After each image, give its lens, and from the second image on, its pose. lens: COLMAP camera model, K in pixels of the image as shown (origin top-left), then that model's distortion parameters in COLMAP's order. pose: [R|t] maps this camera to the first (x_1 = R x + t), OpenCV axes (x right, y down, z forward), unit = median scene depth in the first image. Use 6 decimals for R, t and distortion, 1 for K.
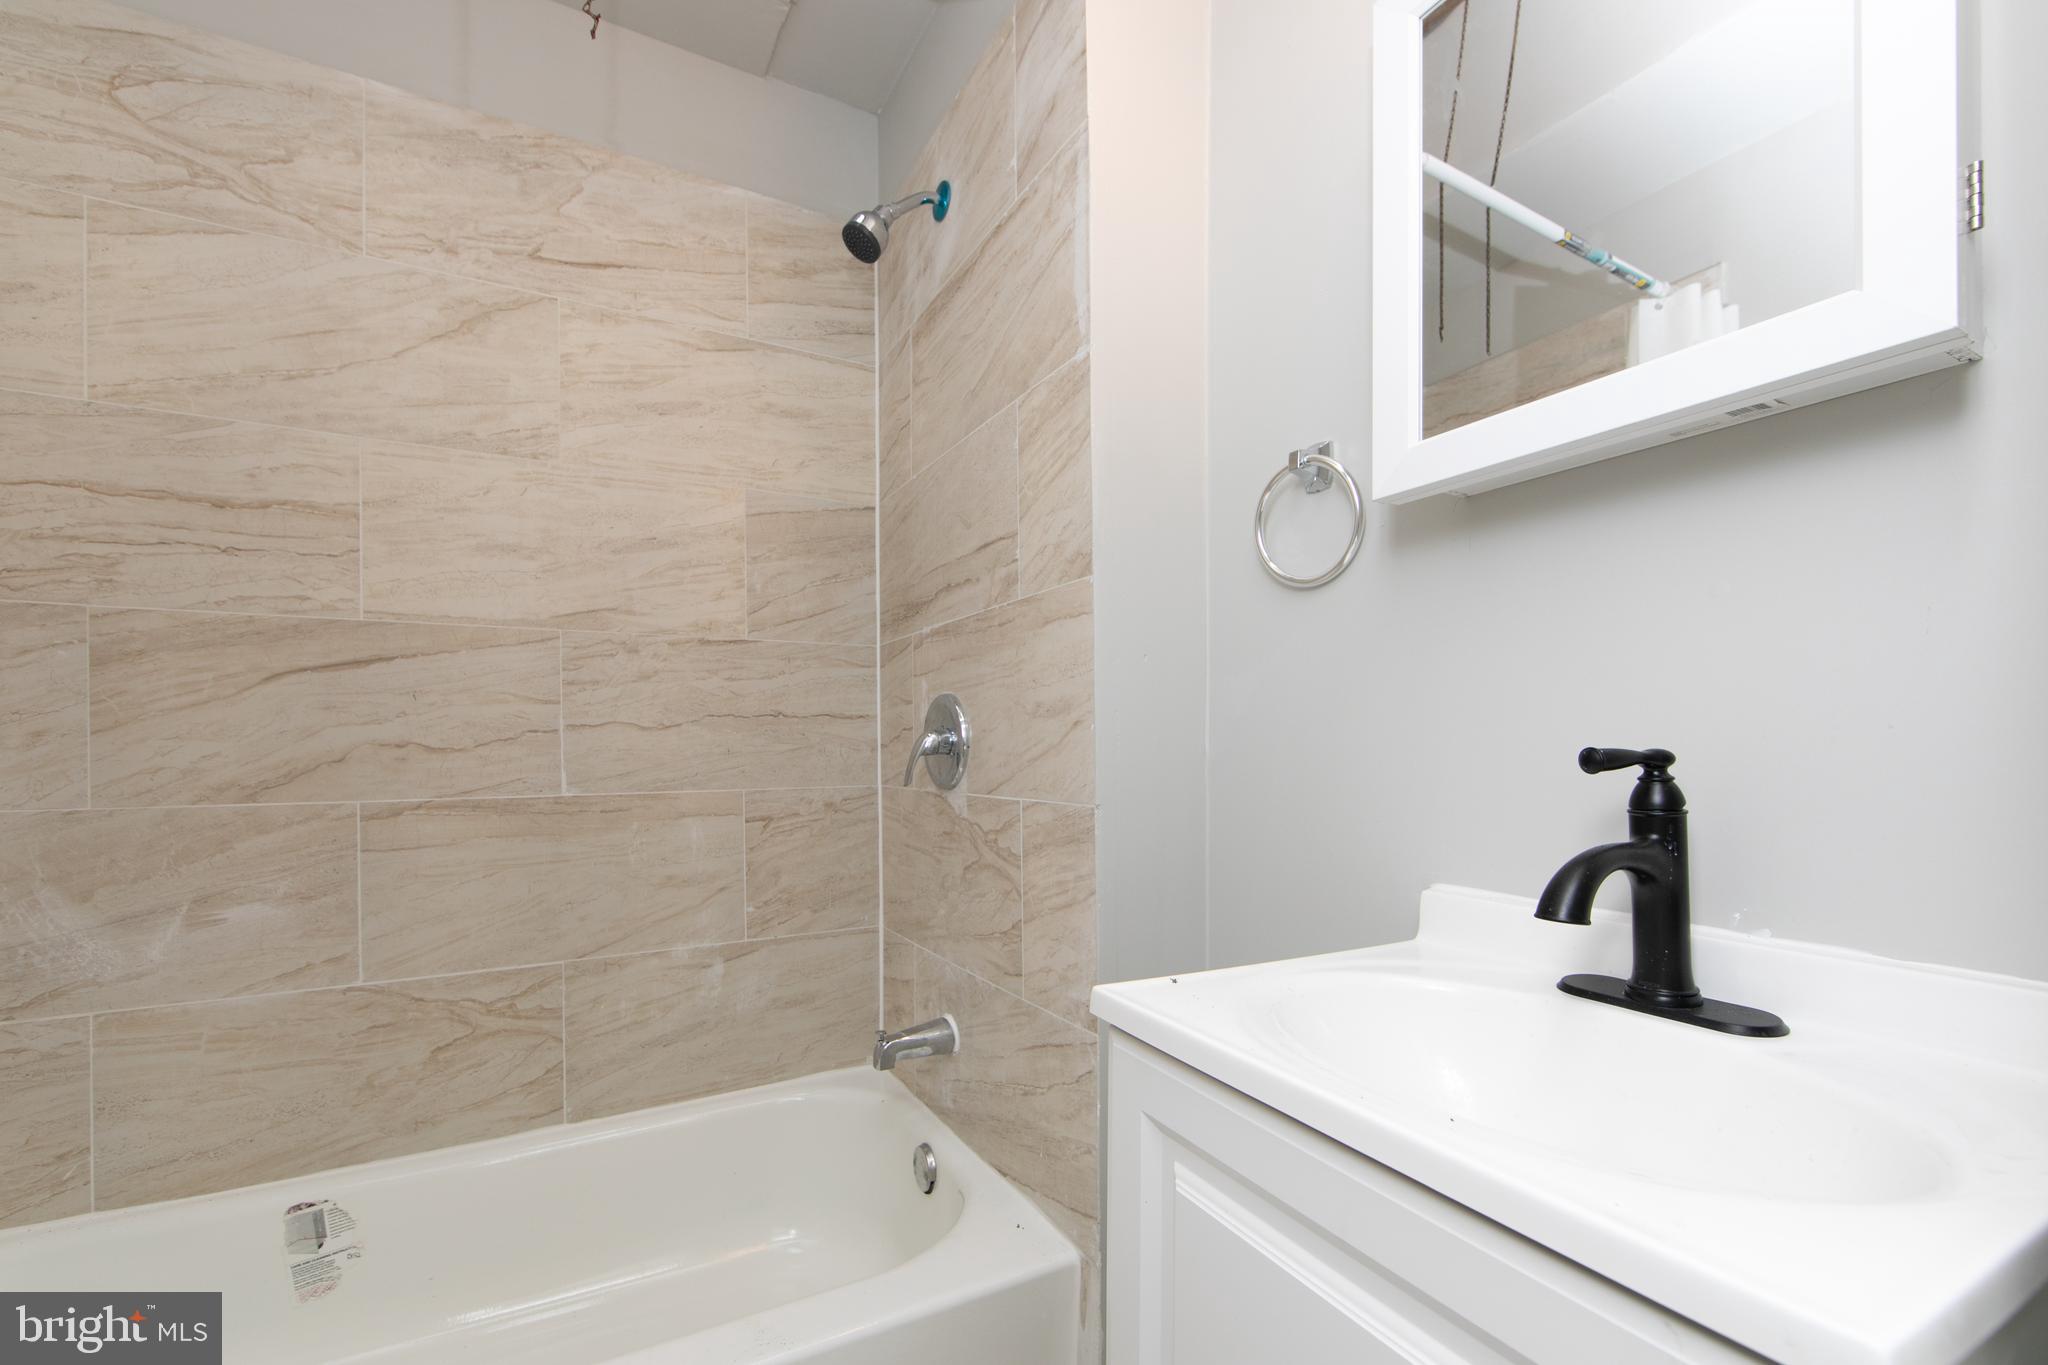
lens RADIAL K [[830.2, 0, 1023.1], [0, 830.2, 752.3], [0, 0, 1]] dist [-0.000655, 0.000361]
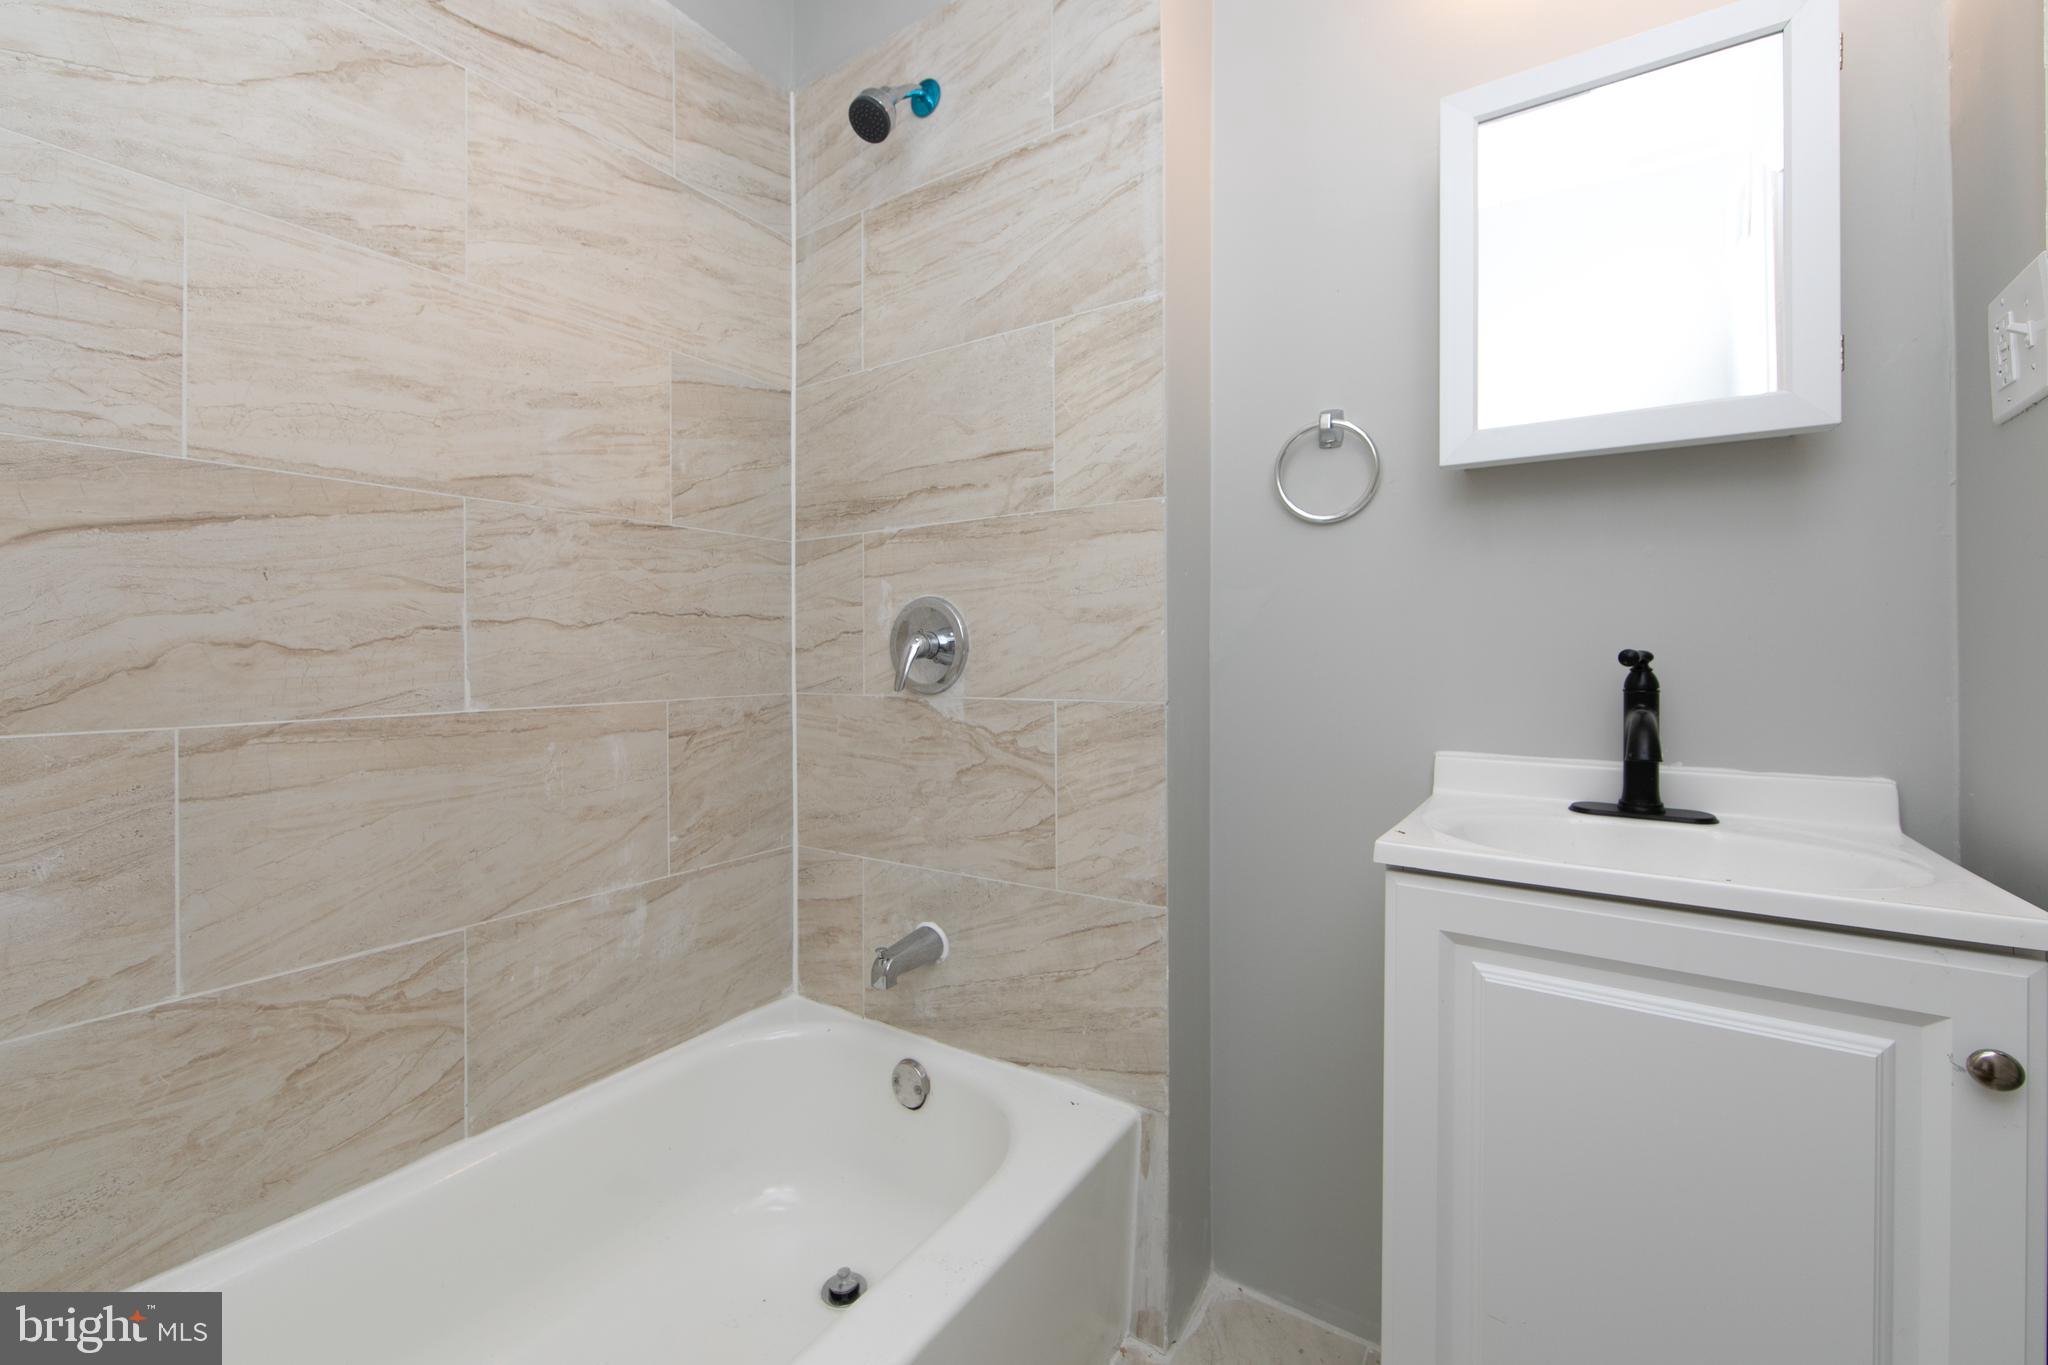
lens RADIAL K [[830.6, 0, 1038.7], [0, 830.6, 657.0], [0, 0, 1]] dist [-0.000946, -0.000503]
pose [[0.882239, 0.000570, 0.470801, -0.464731], [0.002088, 0.999985, -0.005124, 0.006537], [-0.470797, 0.005503, 0.882224, 0.071654]]
